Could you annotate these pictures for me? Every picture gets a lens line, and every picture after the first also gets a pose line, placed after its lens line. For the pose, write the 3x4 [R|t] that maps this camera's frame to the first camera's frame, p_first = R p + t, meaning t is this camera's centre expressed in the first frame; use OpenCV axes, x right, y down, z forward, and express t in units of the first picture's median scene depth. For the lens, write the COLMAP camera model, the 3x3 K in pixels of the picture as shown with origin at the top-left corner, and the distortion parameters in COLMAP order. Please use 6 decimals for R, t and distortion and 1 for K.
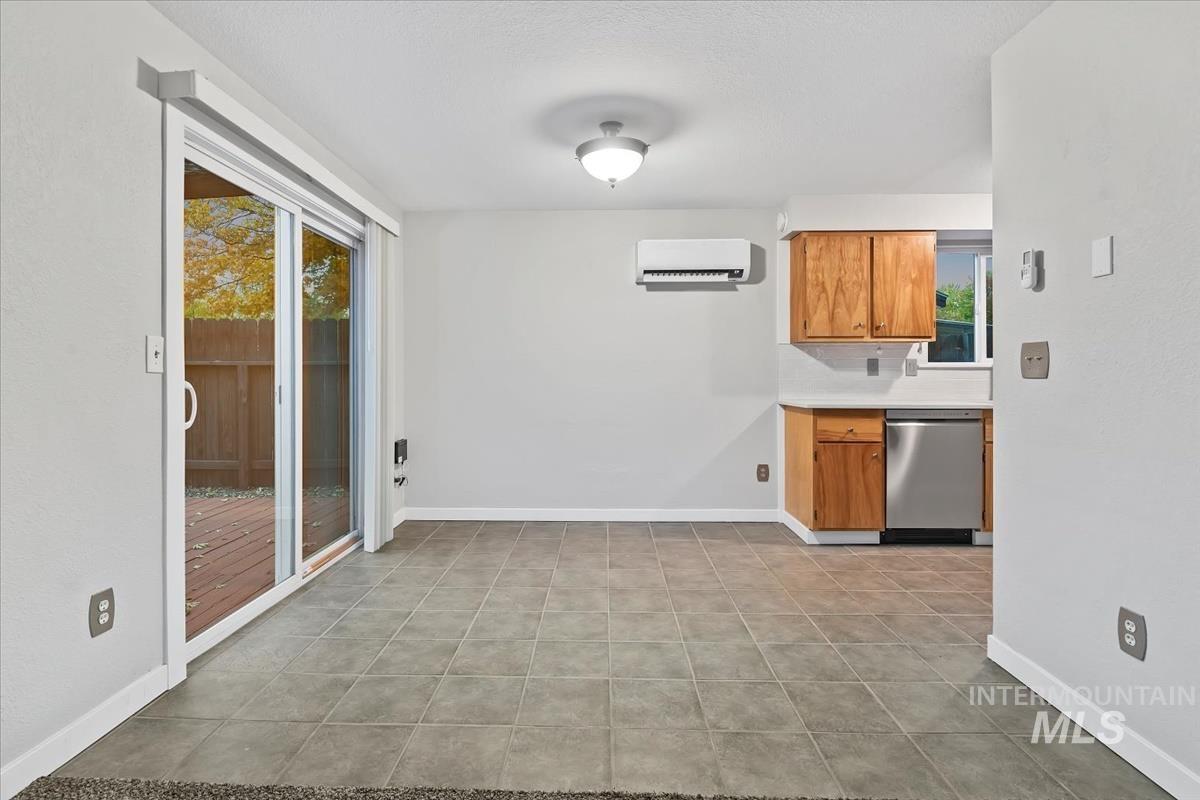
lens RADIAL K [[593.7, 0, 590.1], [0, 593.7, 379.6], [0, 0, 1]] dist [-0.000200, -0.003185]
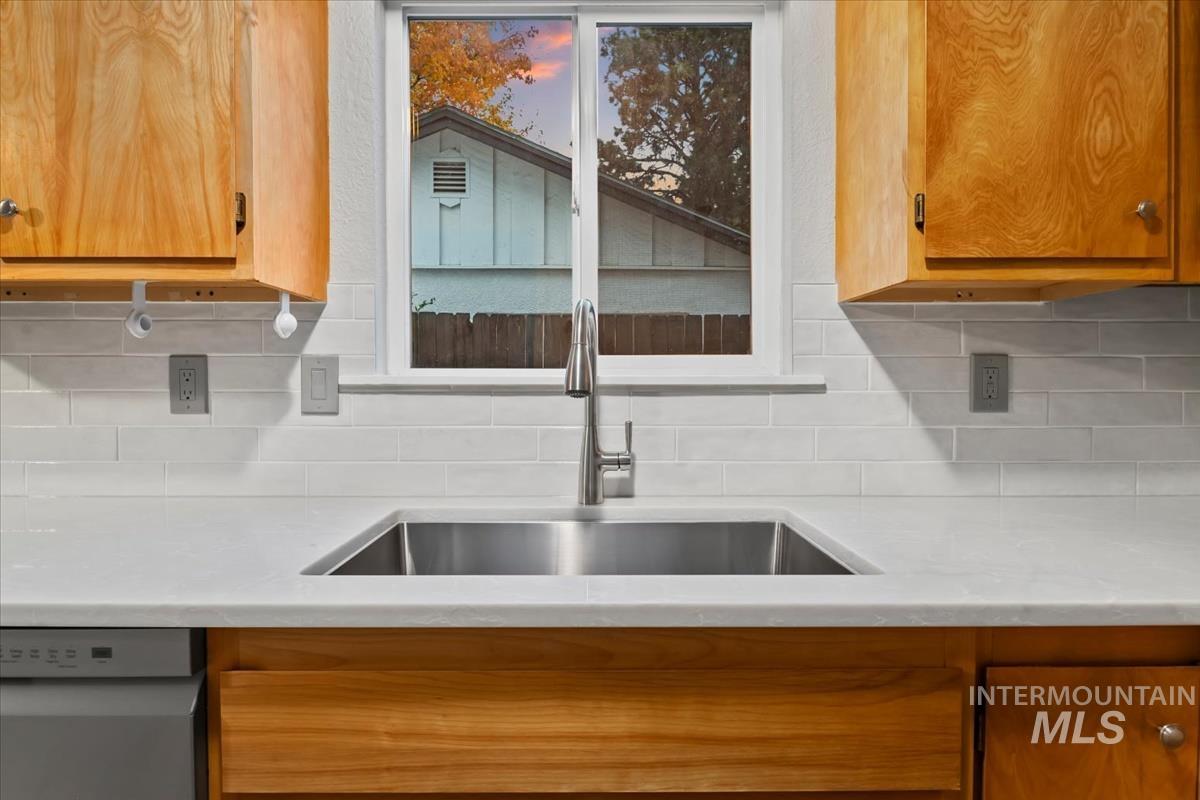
lens RADIAL K [[593.7, 0, 596.2], [0, 593.7, 382.9], [0, 0, 1]] dist [-0.000200, -0.003185]
pose [[0.999400, 0.001886, 0.034586, 0.721930], [-0.001724, 0.999987, -0.004719, -0.022265], [-0.034594, 0.004656, 0.999391, 0.763905]]
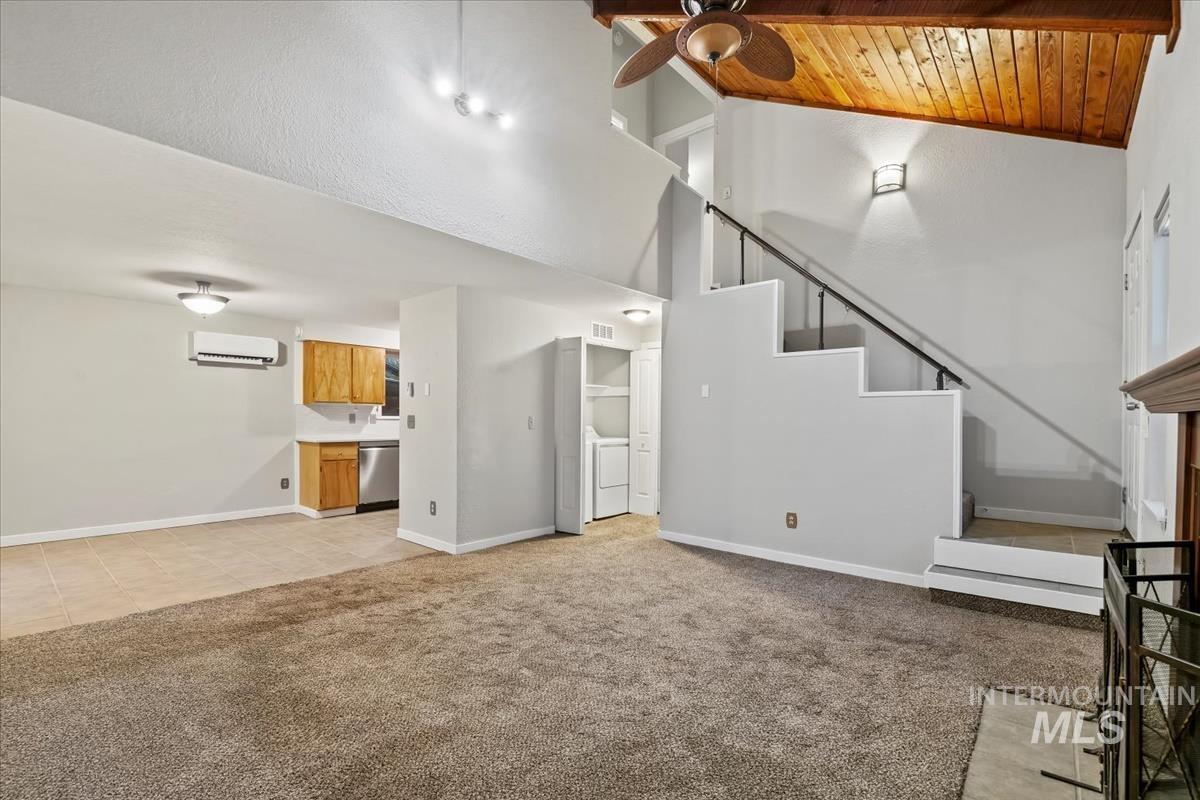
lens RADIAL K [[540.3, 0, 603.0], [0, 540.3, 421.0], [0, 0, 1]] dist [-0.004173, -0.001937]
pose [[0.636124, -0.000370, 0.771587, -0.319118], [-0.004670, 0.999980, 0.004330, -0.026335], [-0.771573, -0.006358, 0.636109, -0.661097]]
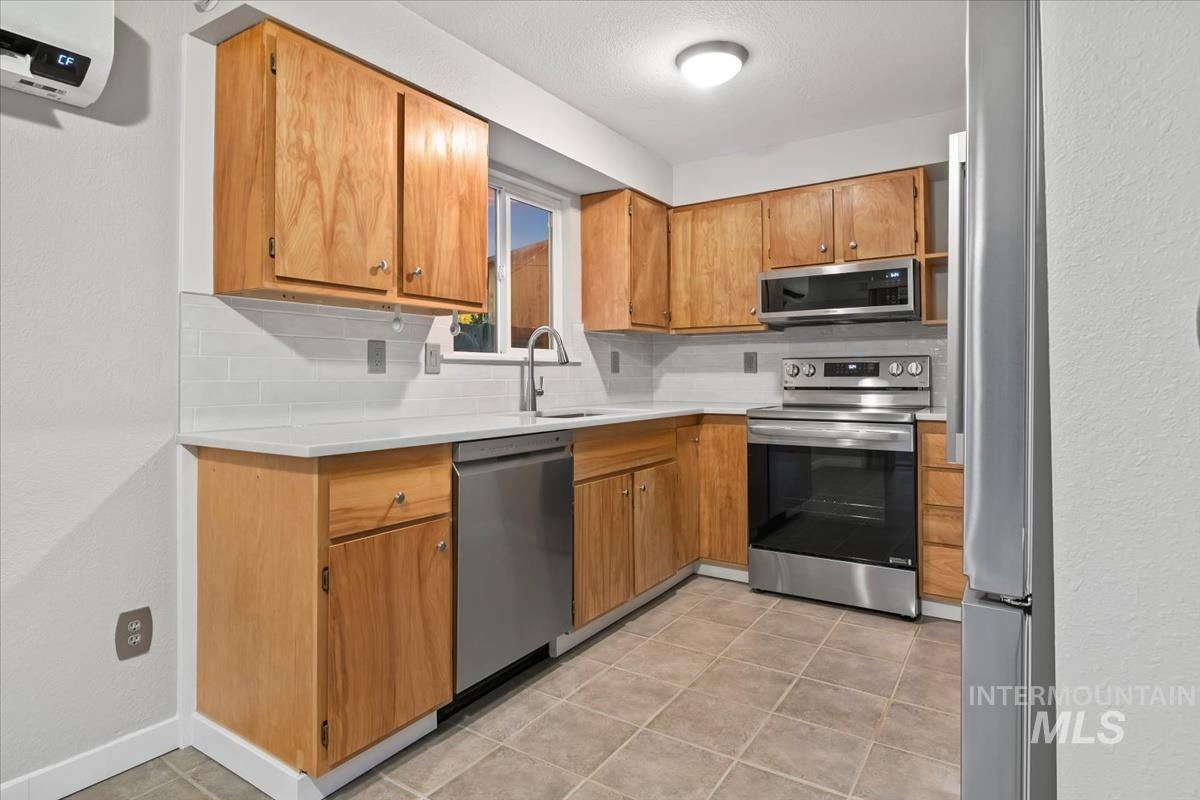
lens RADIAL K [[653.2, 0, 588.5], [0, 653.2, 359.8], [0, 0, 1]] dist [-0.000598, -0.000642]
pose [[0.535303, 0.021074, 0.844397, 0.103460], [0.006917, 0.999546, -0.029331, -0.000337], [-0.844632, 0.021541, 0.534914, 0.587062]]
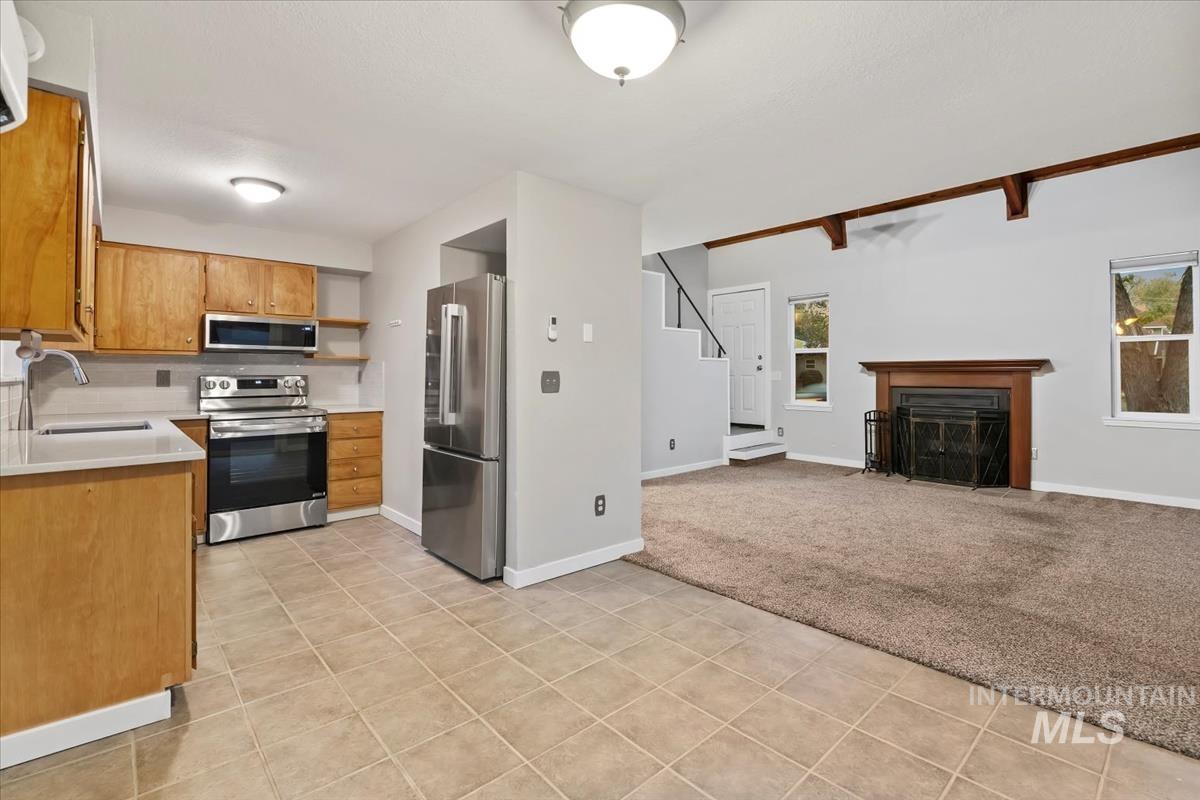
lens RADIAL K [[540.3, 0, 607.8], [0, 540.3, 372.5], [0, 0, 1]] dist [-0.004173, -0.001937]
pose [[-0.690127, 0.004665, 0.723673, -0.244444], [0.004612, 0.999987, -0.002048, -0.028807], [-0.723674, 0.001924, -0.690140, 1.002640]]
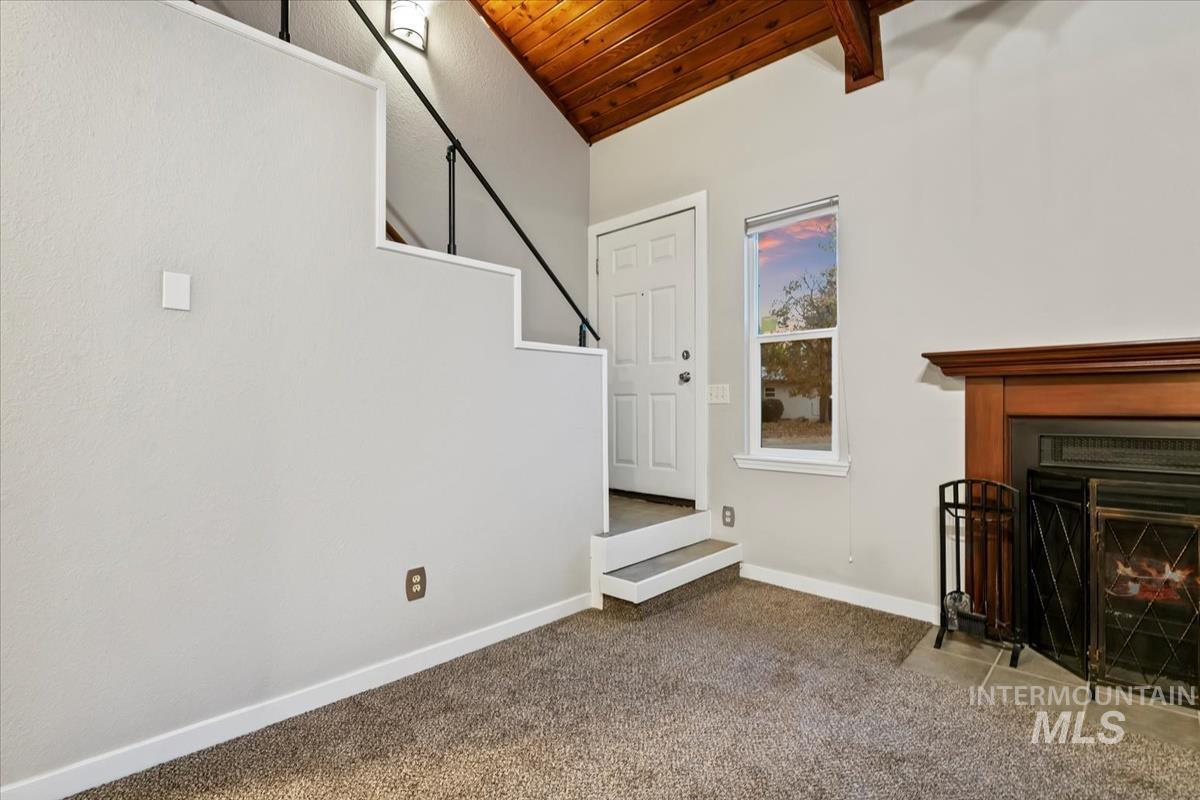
lens RADIAL K [[562.1, 0, 600.3], [0, 562.1, 397.5], [0, 0, 1]] dist [-0.005207, -0.000263]
pose [[-0.738317, 0.011134, 0.674362, 0.260475], [0.004246, 0.999921, -0.011859, -0.001407], [-0.674441, -0.005892, -0.738305, 0.045656]]
